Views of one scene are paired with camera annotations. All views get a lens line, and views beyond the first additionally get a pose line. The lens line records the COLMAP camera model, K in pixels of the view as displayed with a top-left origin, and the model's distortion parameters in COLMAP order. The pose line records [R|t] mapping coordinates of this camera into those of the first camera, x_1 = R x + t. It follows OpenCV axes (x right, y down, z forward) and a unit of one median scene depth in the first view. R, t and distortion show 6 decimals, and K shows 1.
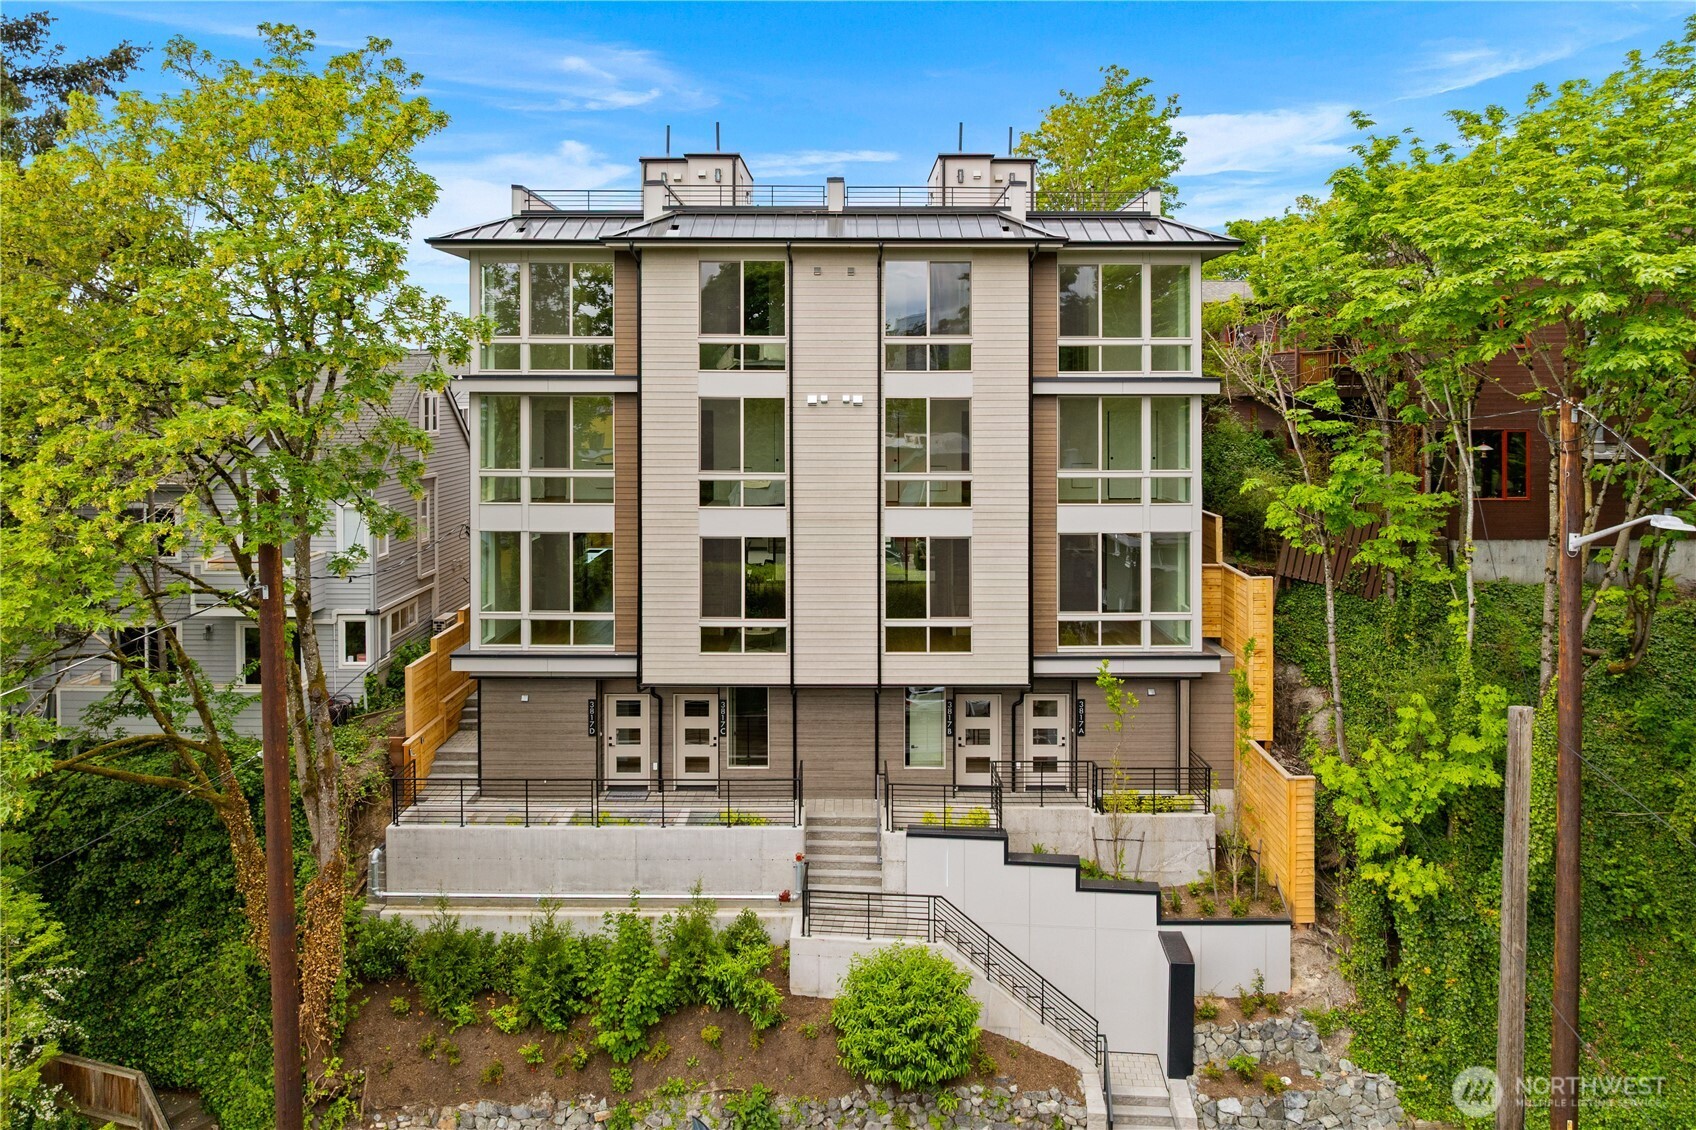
lens RADIAL K [[1210.8, 0, 854.3], [0, 1210.8, 549.0], [0, 0, 1]] dist [-0.015080, -0.000629]
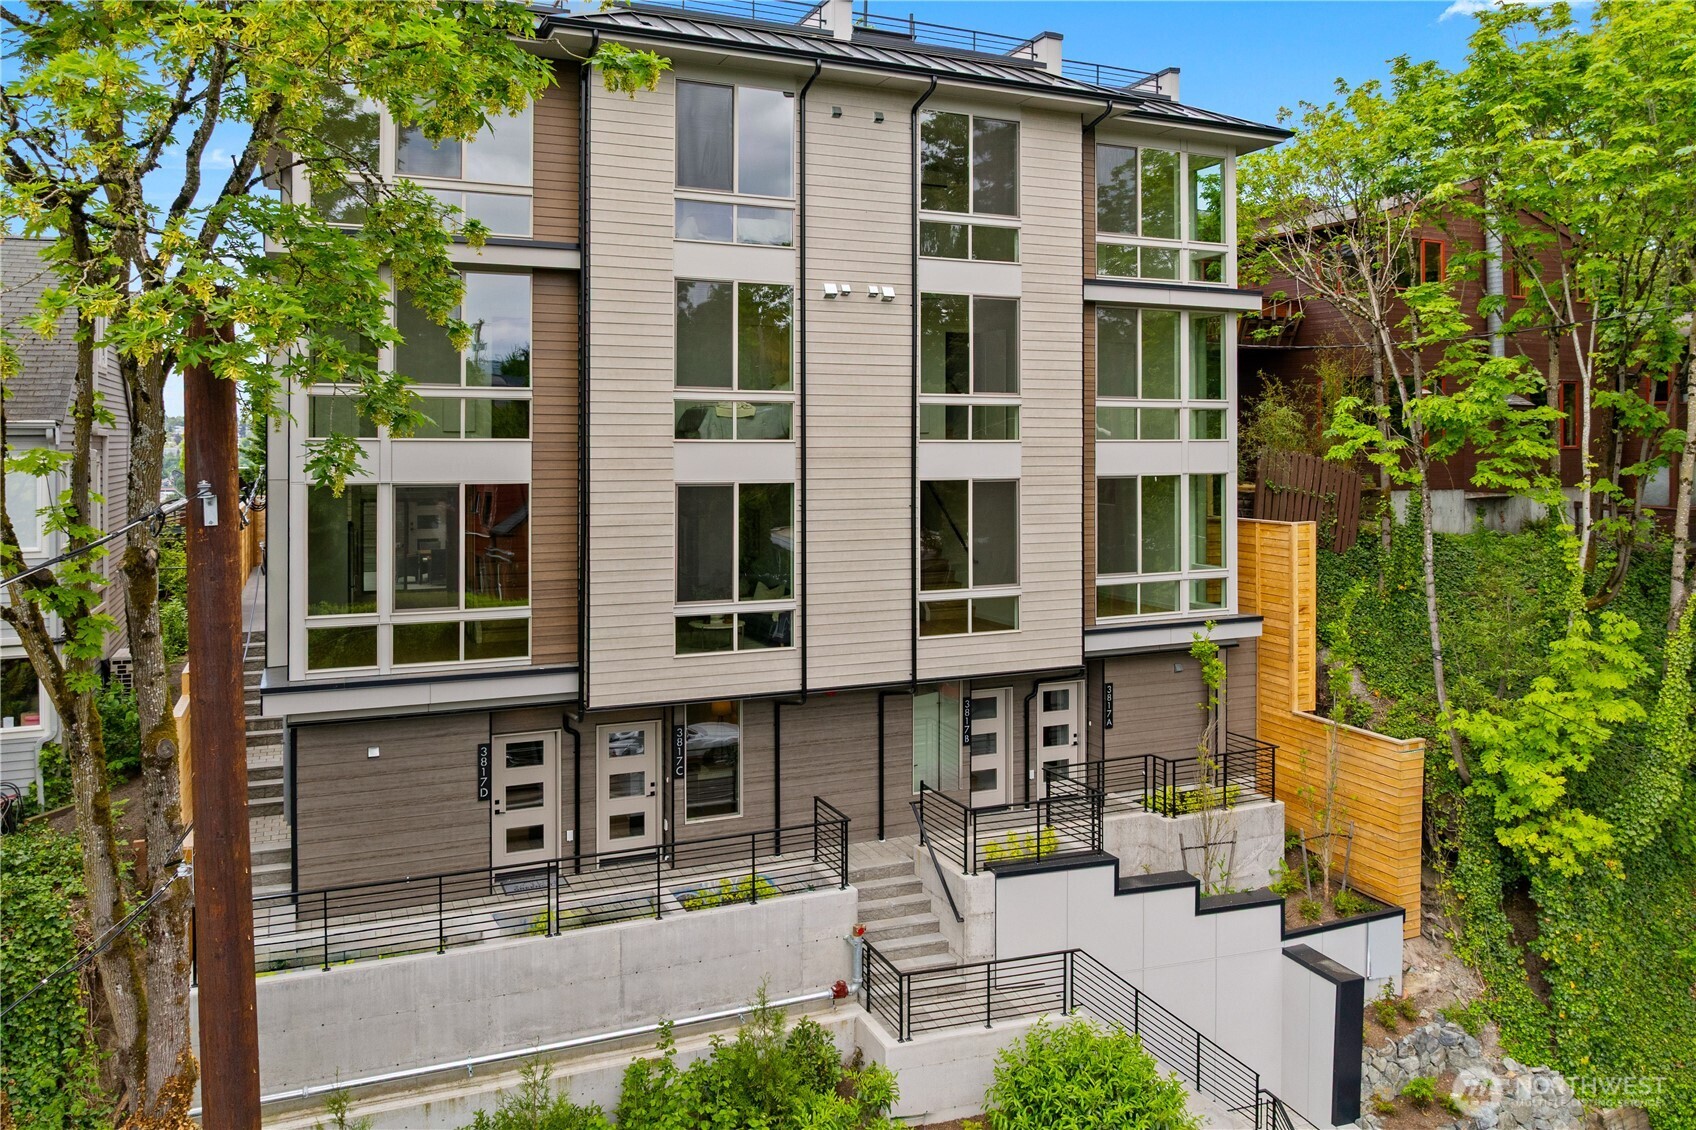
lens RADIAL K [[1210.8, 0, 838.4], [0, 1210.8, 558.9], [0, 0, 1]] dist [-0.015080, -0.000629]
pose [[0.912457, -0.037047, 0.407491, -0.323330], [0.052830, 0.998224, -0.027544, 0.055846], [-0.405747, 0.046661, 0.912794, 0.339497]]
